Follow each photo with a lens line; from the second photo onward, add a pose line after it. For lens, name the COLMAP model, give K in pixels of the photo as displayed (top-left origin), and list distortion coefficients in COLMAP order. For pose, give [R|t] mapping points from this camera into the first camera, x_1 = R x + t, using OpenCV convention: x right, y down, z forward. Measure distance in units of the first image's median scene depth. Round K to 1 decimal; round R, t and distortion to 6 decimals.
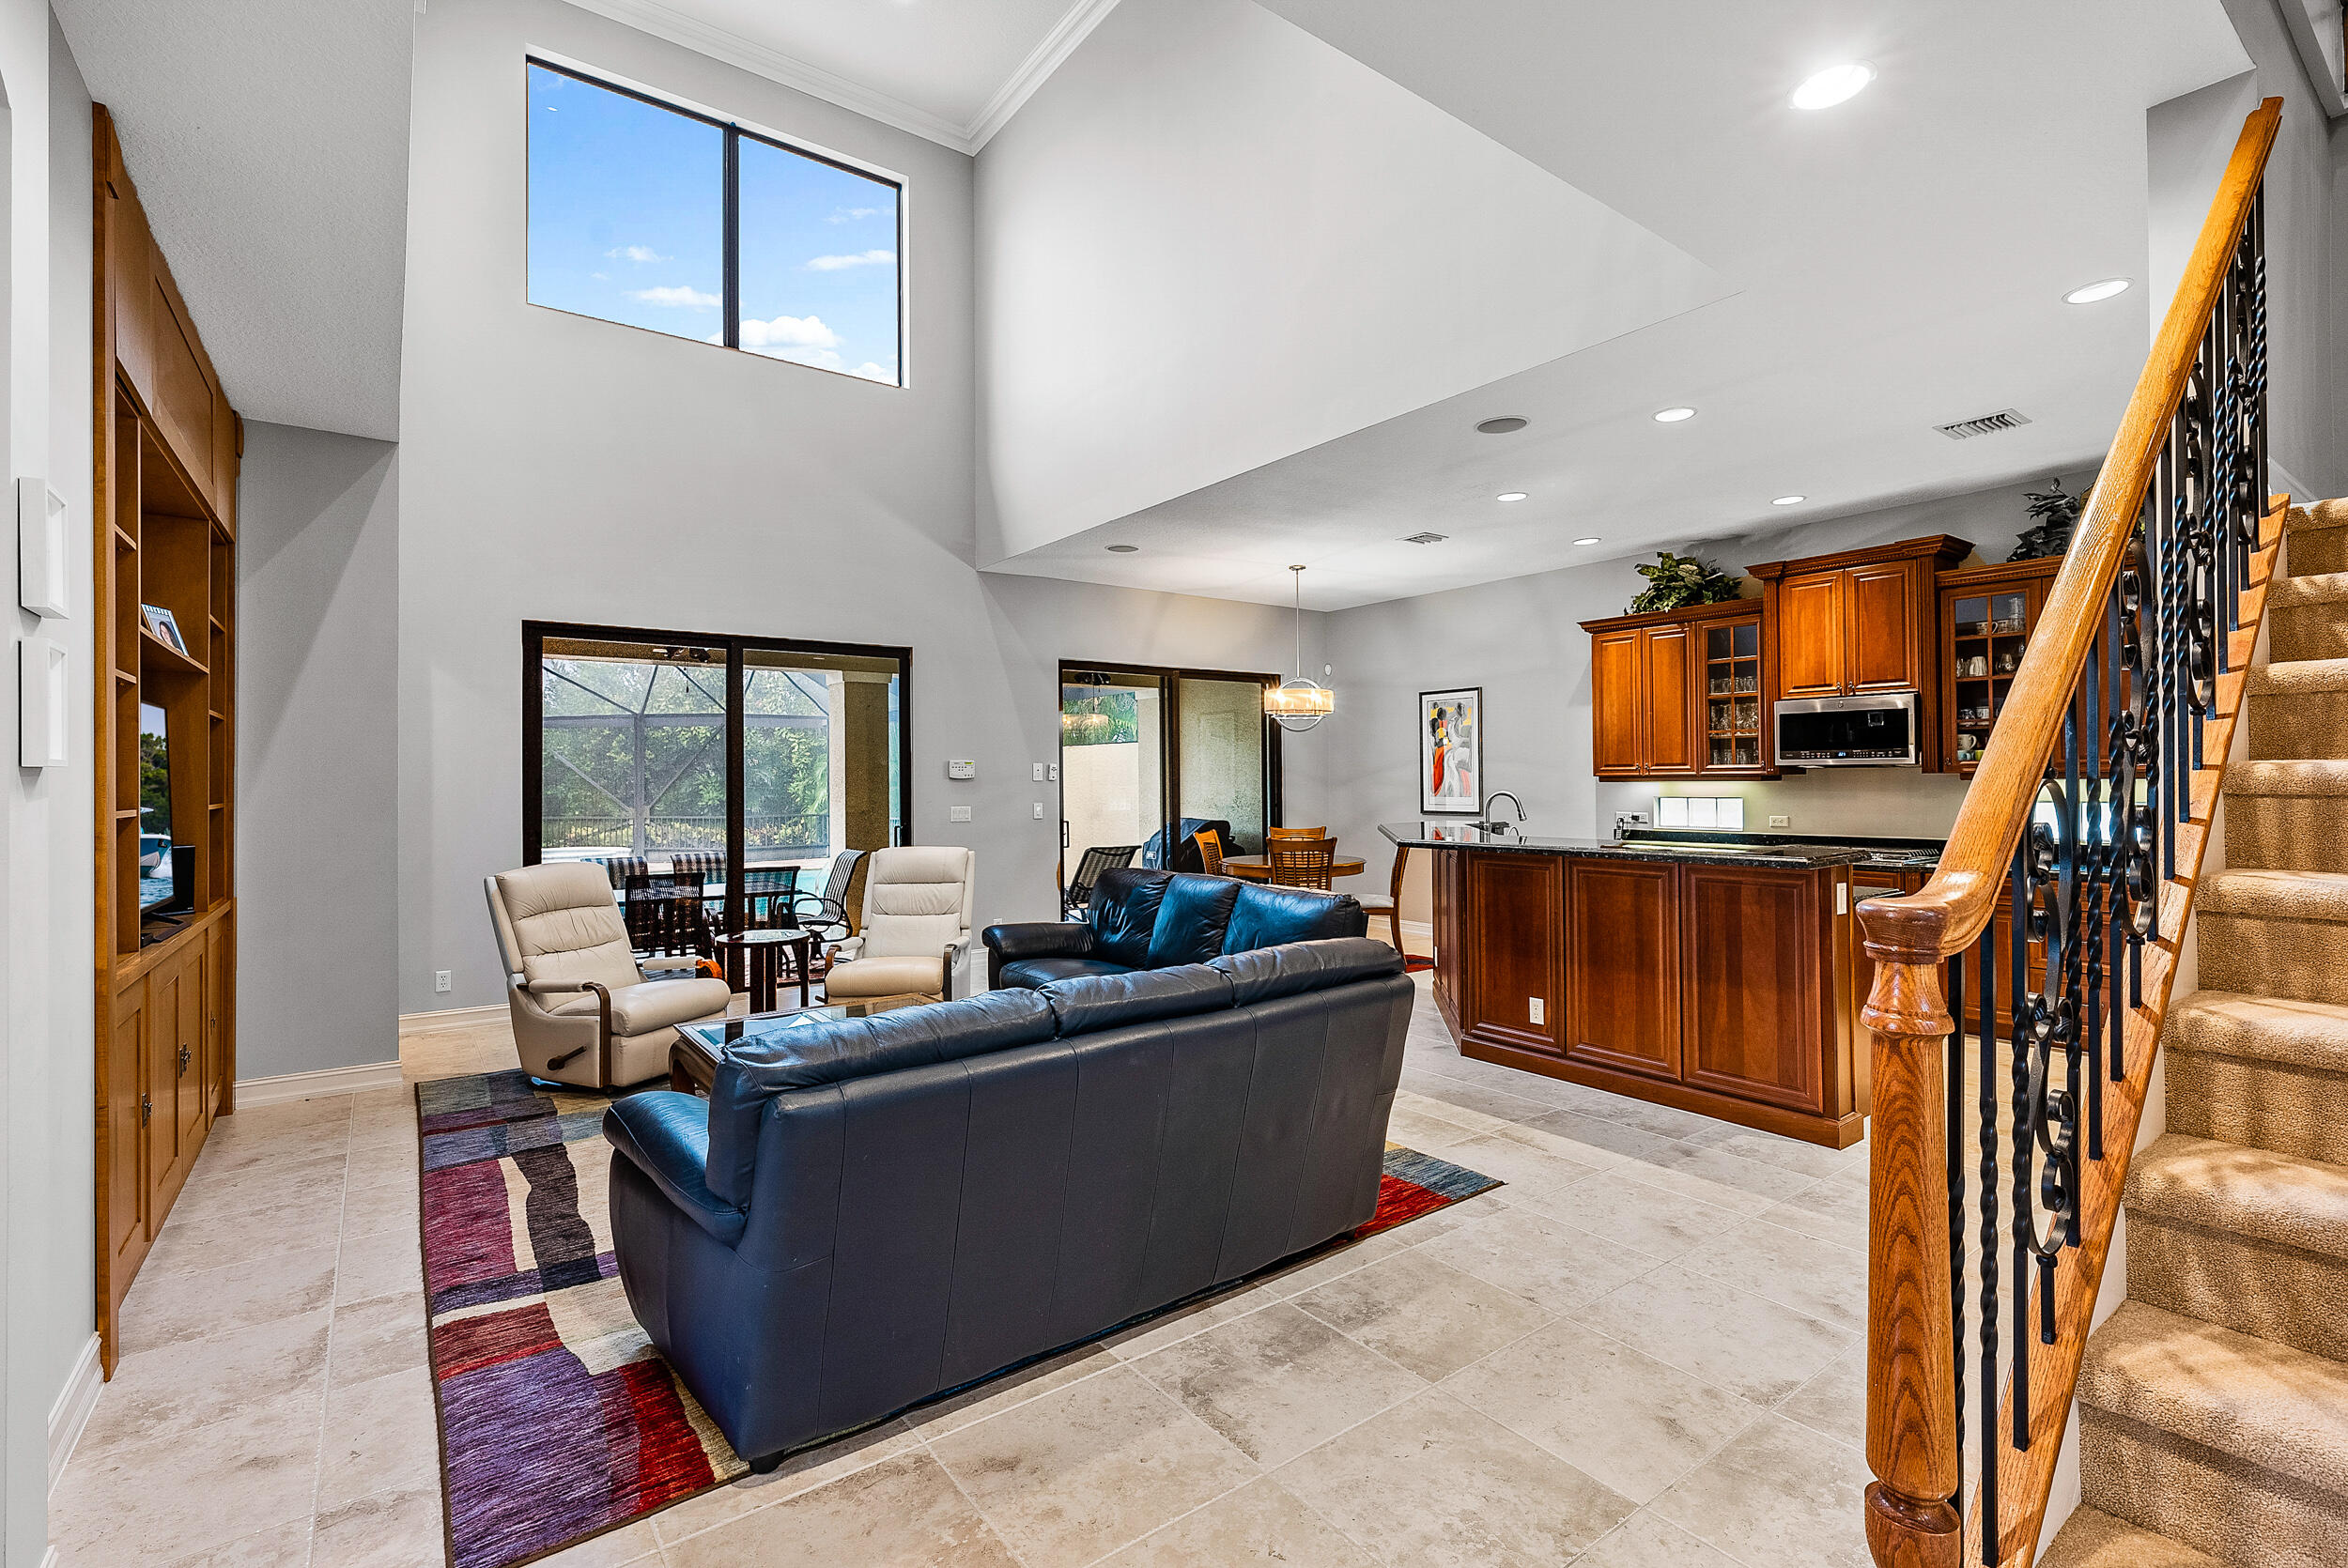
lens RADIAL K [[1058.8, 0, 1174.4], [0, 1058.8, 778.4], [0, 0, 1]] dist [0.001218, 0.000660]
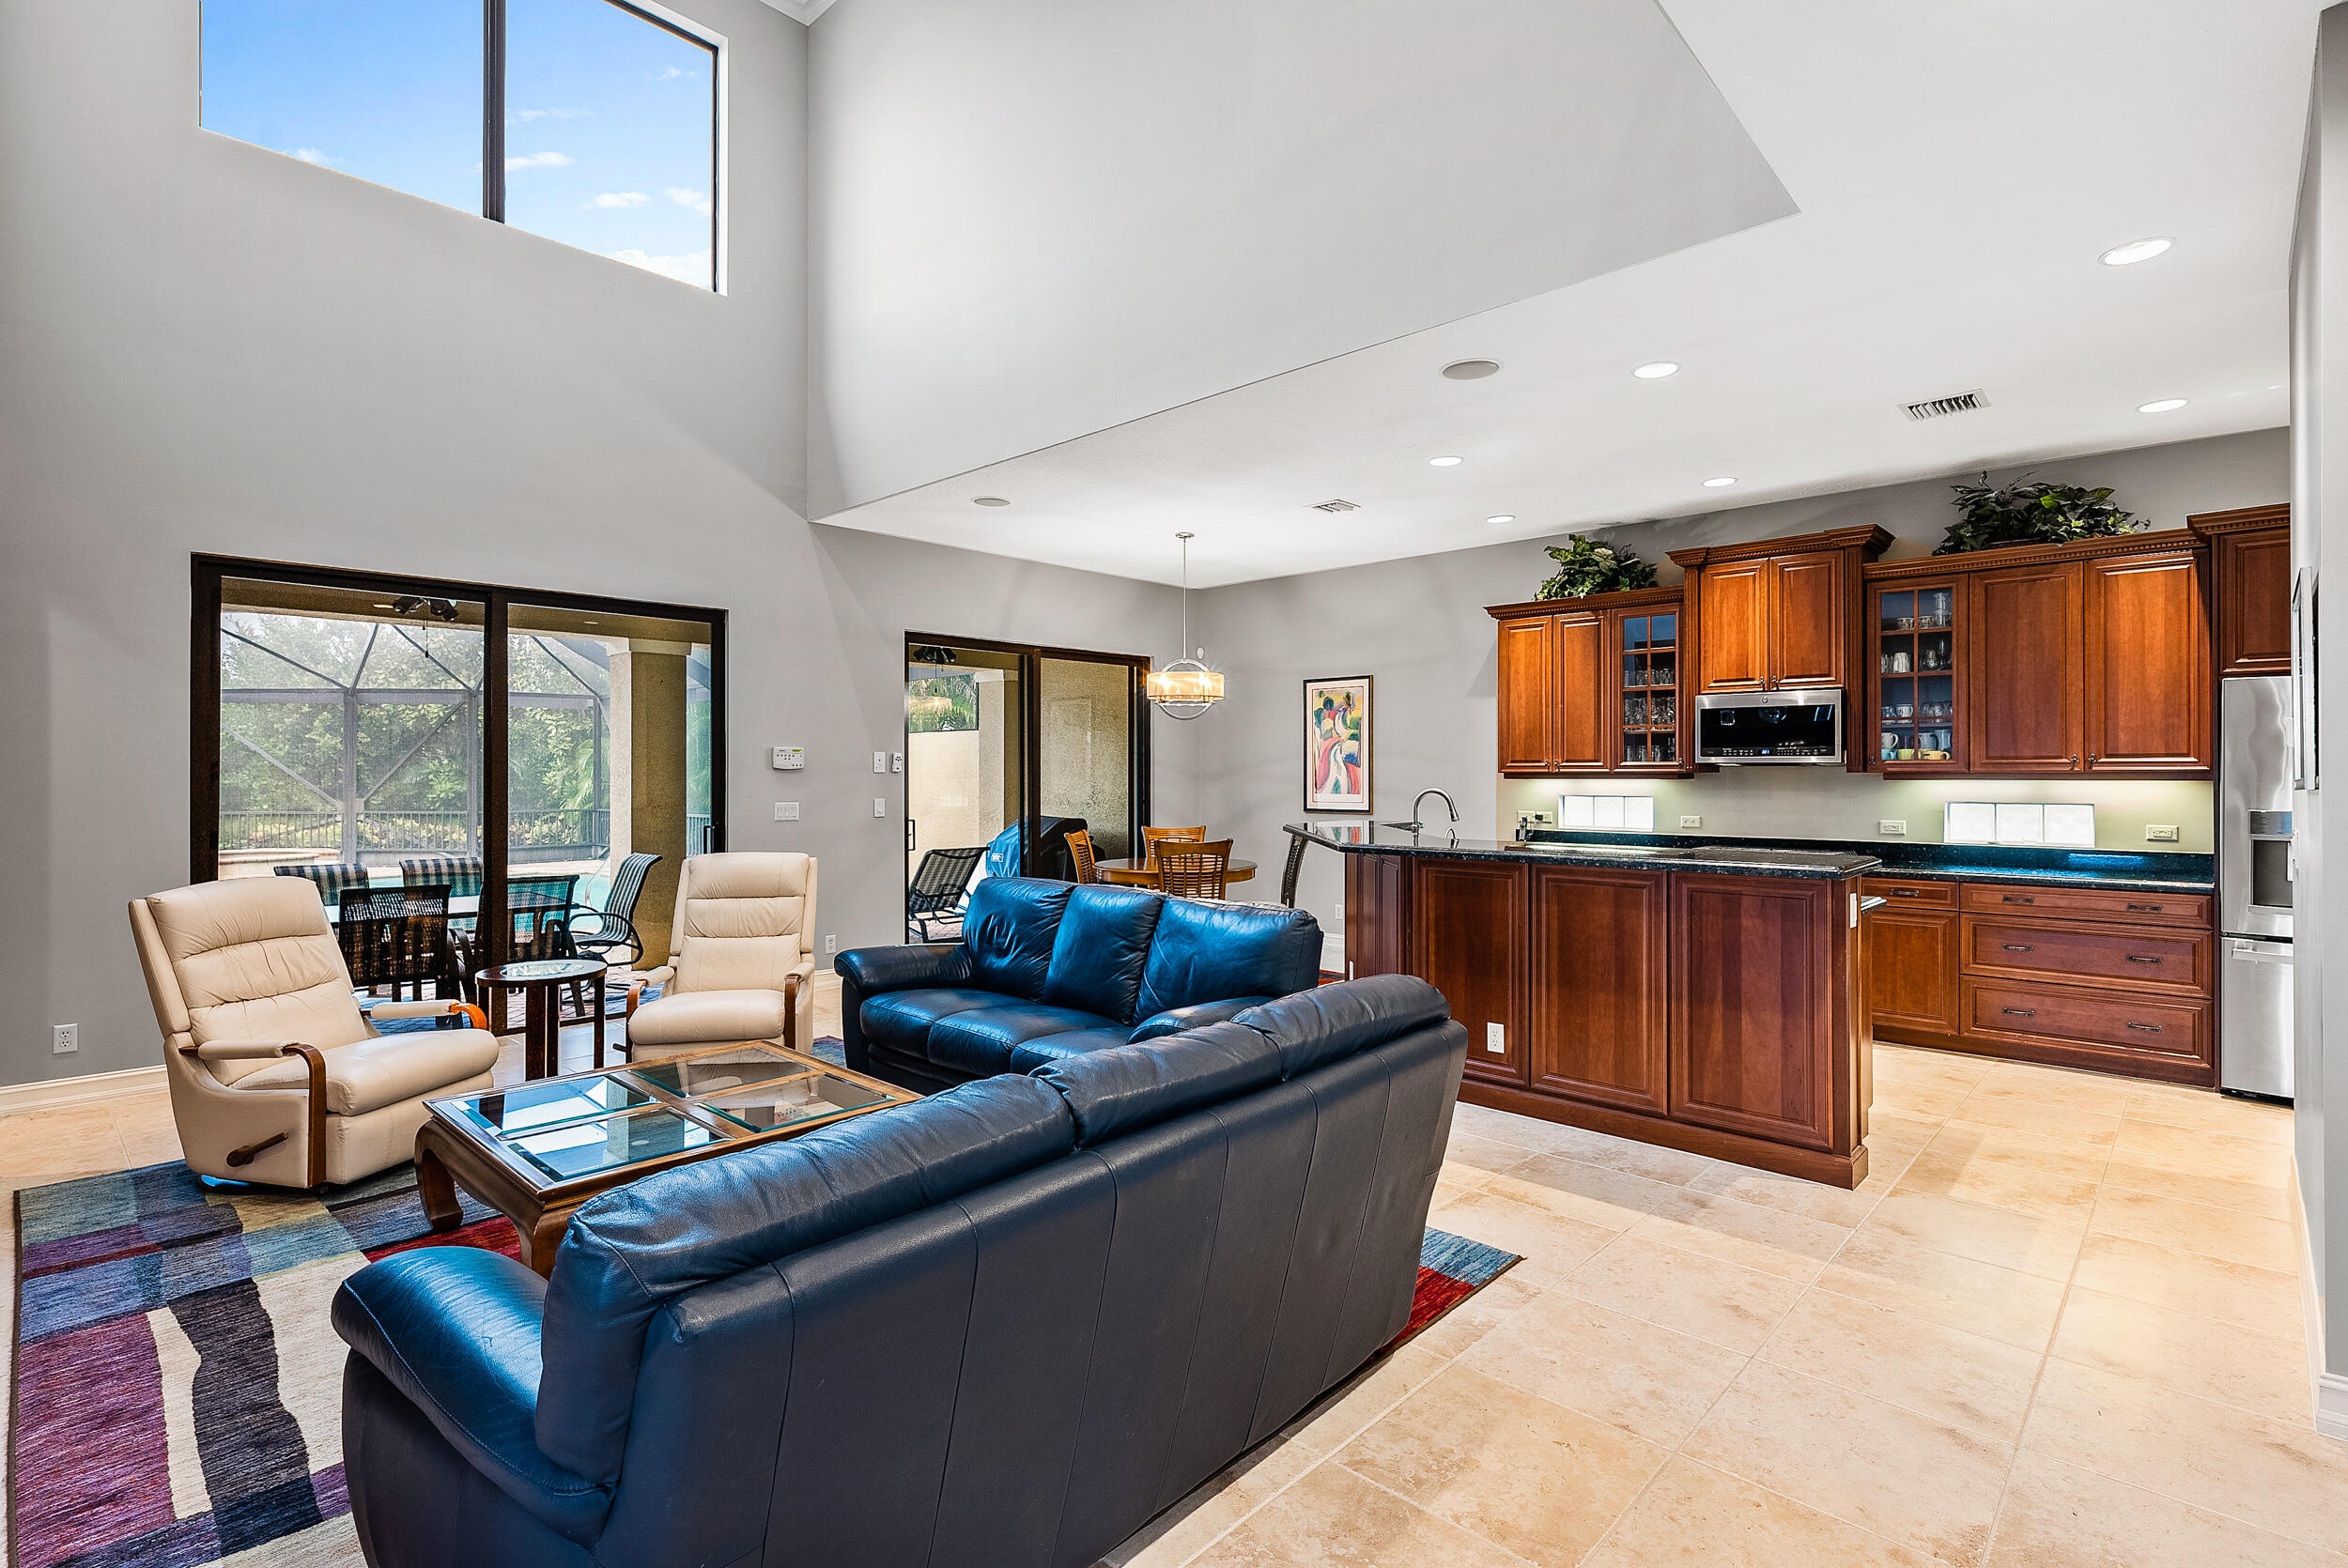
lens RADIAL K [[1104.3, 0, 1171.7], [0, 1104.3, 776.8], [0, 0, 1]] dist [0.002051, -0.000491]
pose [[0.984879, 0.008161, 0.173049, -0.075858], [-0.008900, 0.999954, 0.003495, 0.000916], [-0.173012, -0.004982, 0.984907, 0.124161]]
